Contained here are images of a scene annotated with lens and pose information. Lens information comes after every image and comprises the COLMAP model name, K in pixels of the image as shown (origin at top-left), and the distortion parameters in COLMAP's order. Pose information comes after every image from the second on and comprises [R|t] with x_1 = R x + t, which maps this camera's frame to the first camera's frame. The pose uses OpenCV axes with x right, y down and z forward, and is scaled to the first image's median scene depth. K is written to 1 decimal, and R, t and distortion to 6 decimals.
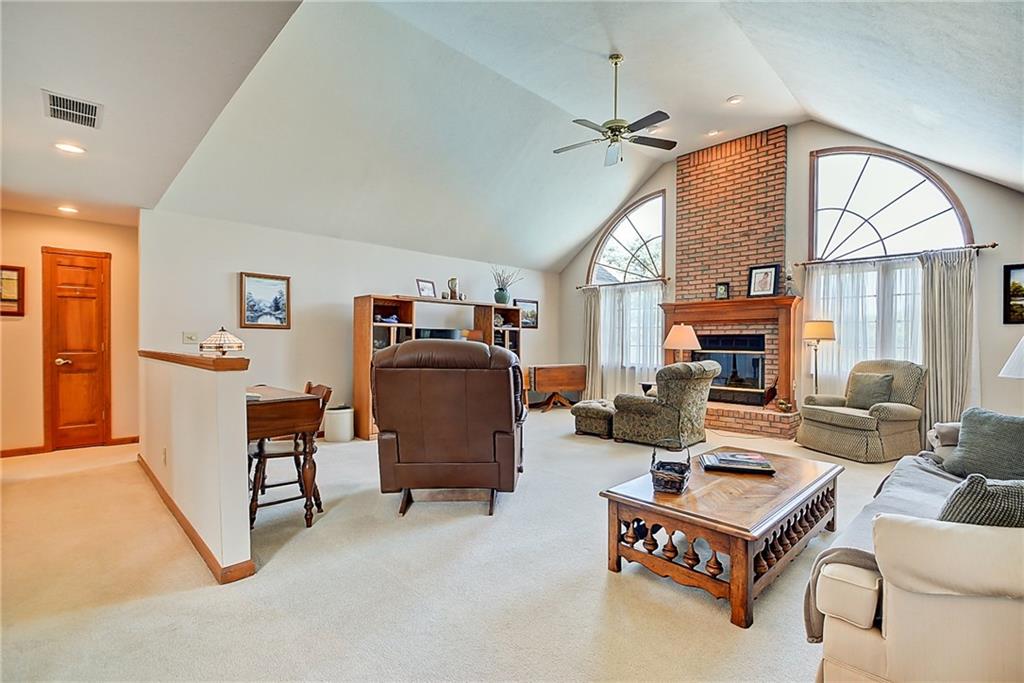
lens RADIAL K [[460.4, 0, 513.9], [0, 460.4, 342.3], [0, 0, 1]] dist [0.003636, -0.000116]
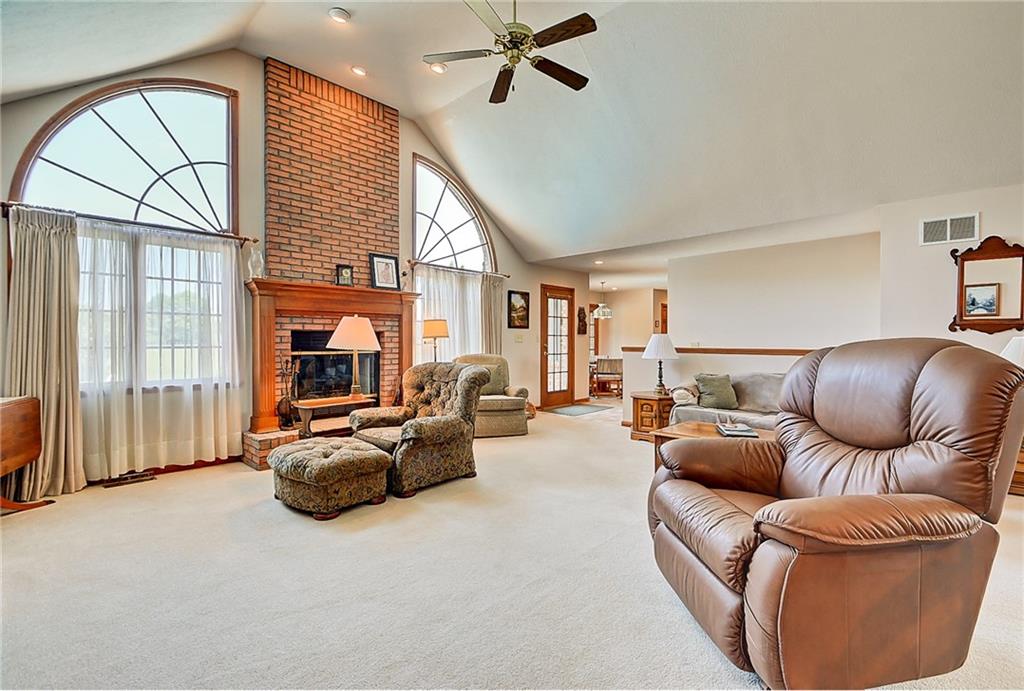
lens RADIAL K [[467.6, 0, 513.9], [0, 467.6, 342.3], [0, 0, 1]] dist [-0.002637, -0.001182]
pose [[-0.057864, -0.010464, 0.998270, -0.370205], [-0.001646, 0.999945, 0.010386, -0.005653], [-0.998323, -0.001042, -0.057878, 0.772193]]
